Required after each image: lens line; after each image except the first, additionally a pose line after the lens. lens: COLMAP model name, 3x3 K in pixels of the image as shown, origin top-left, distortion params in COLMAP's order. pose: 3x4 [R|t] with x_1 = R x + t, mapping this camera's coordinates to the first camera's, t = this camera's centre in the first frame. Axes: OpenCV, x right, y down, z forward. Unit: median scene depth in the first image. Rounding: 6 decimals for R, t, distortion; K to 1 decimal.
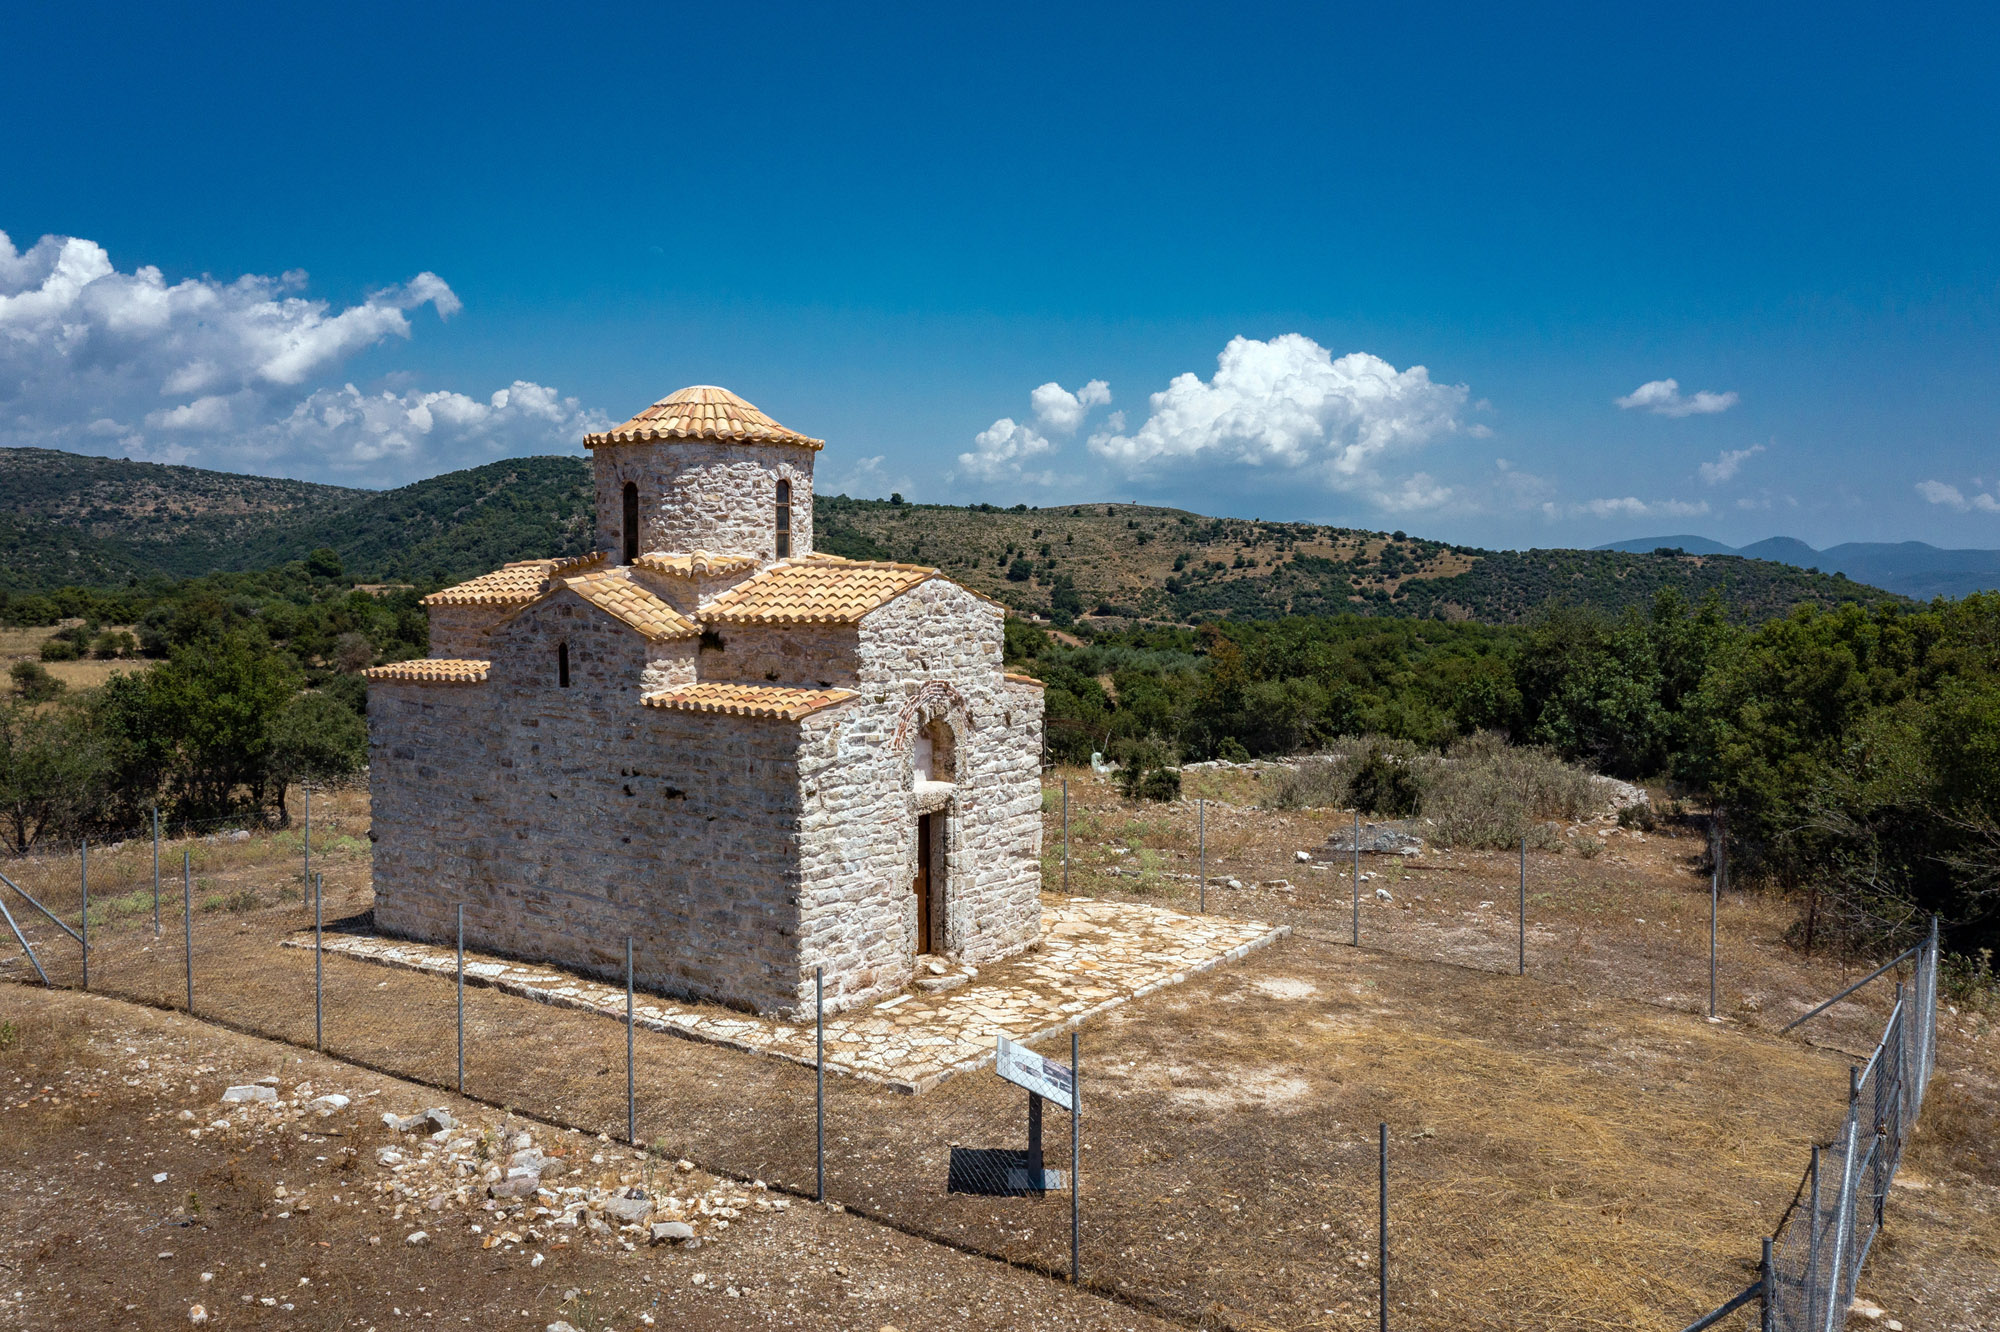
lens RADIAL K [[1684.5, 0, 1000.0], [0, 1684.5, 666.0], [0, 0, 1]] dist [0.015161, 0.003402]
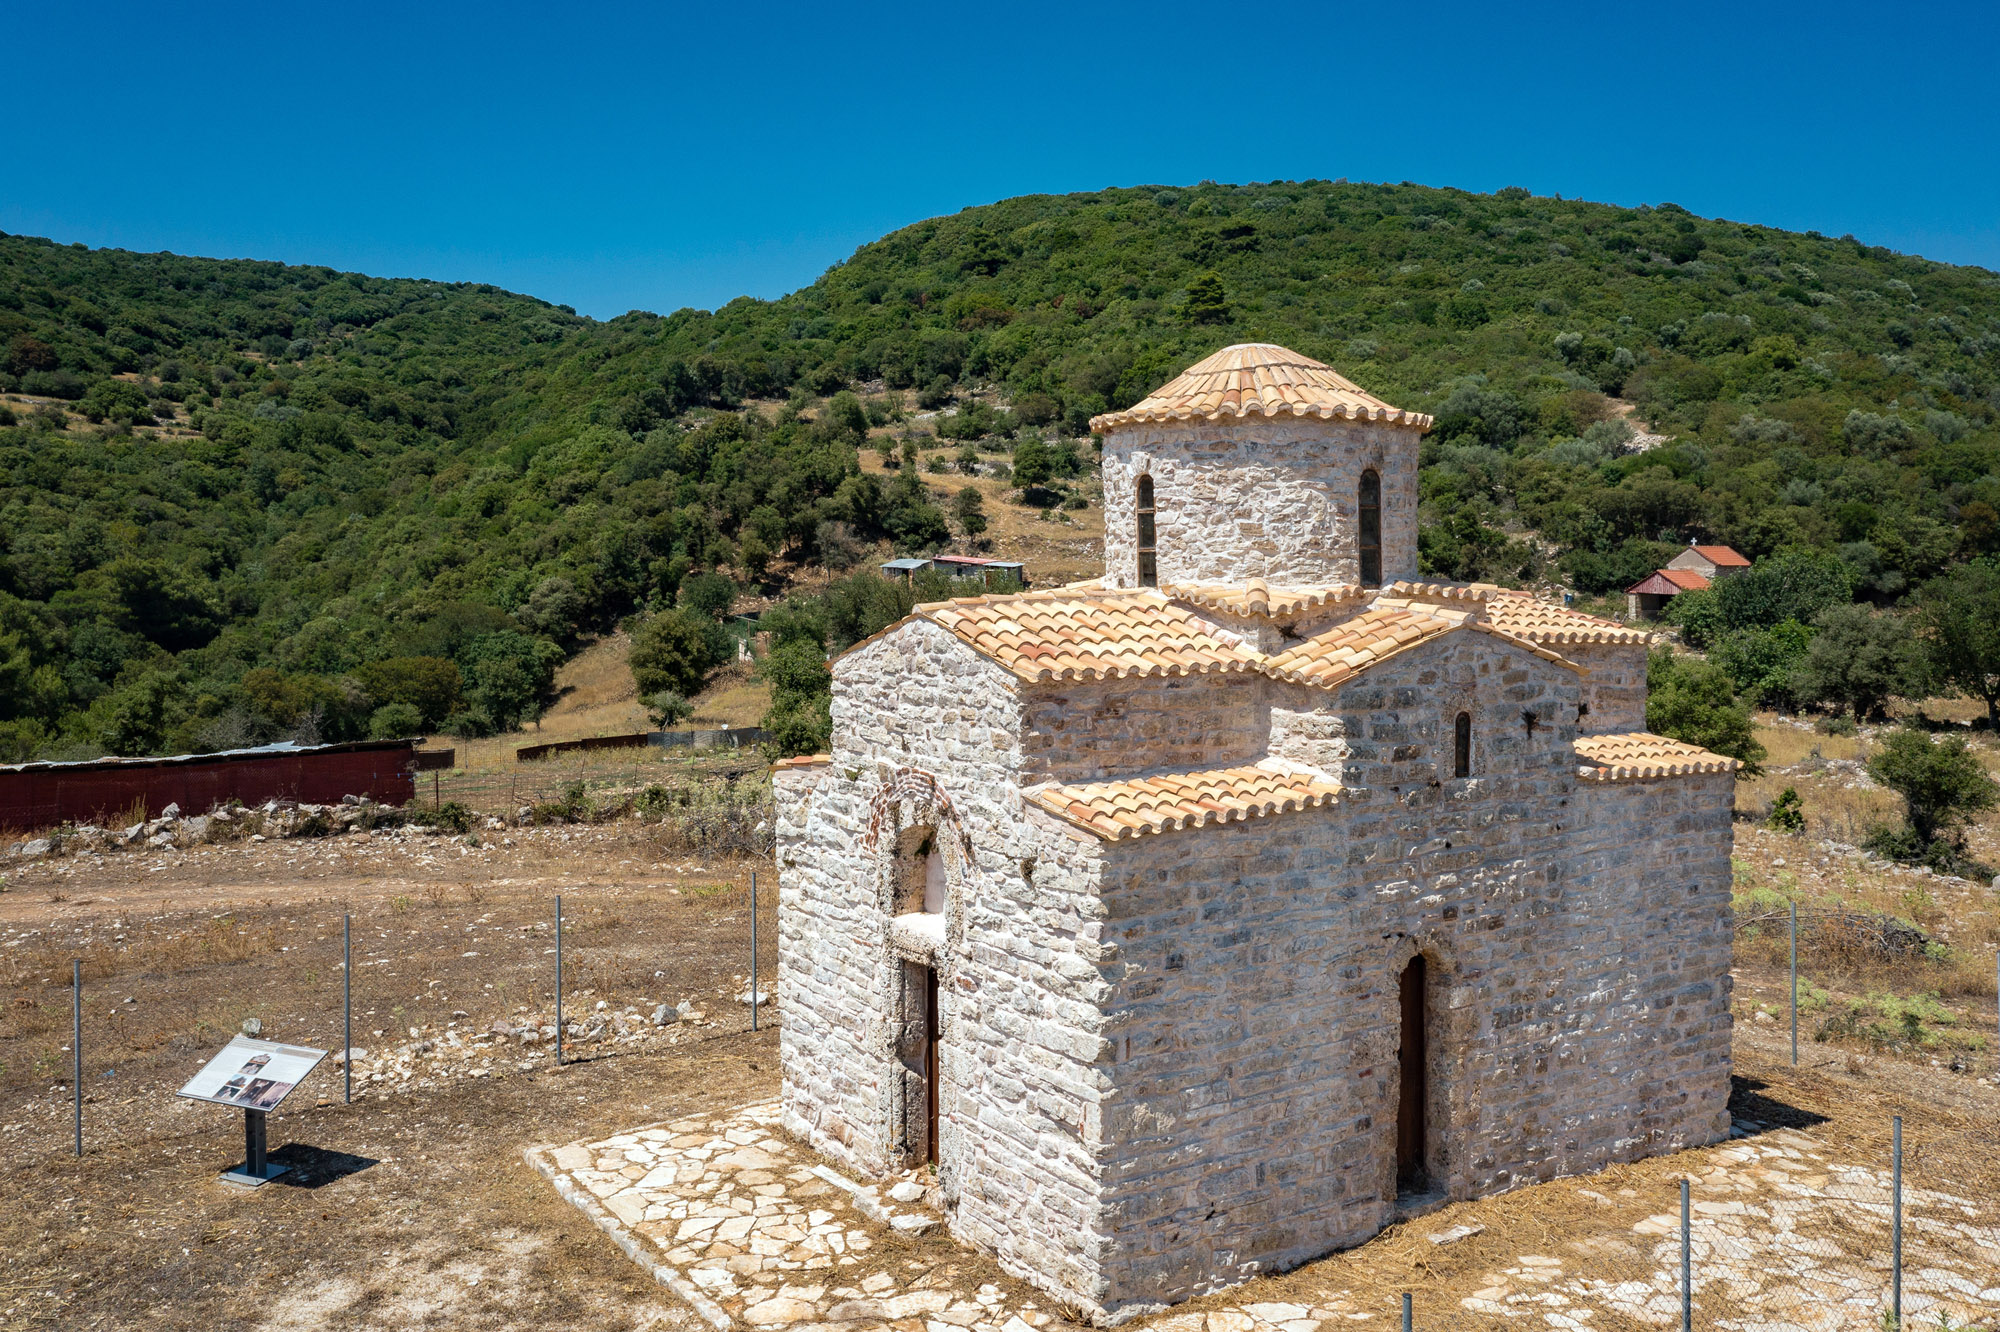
lens RADIAL K [[1639.4, 0, 824.1], [0, 1639.4, 626.4], [0, 0, 1]] dist [-0.007521, 0.006507]
pose [[-0.435125, 0.028073, -0.899933, 0.547439], [-0.055341, 0.996790, 0.057852, -0.081620], [0.898668, 0.074976, -0.432174, 1.198989]]
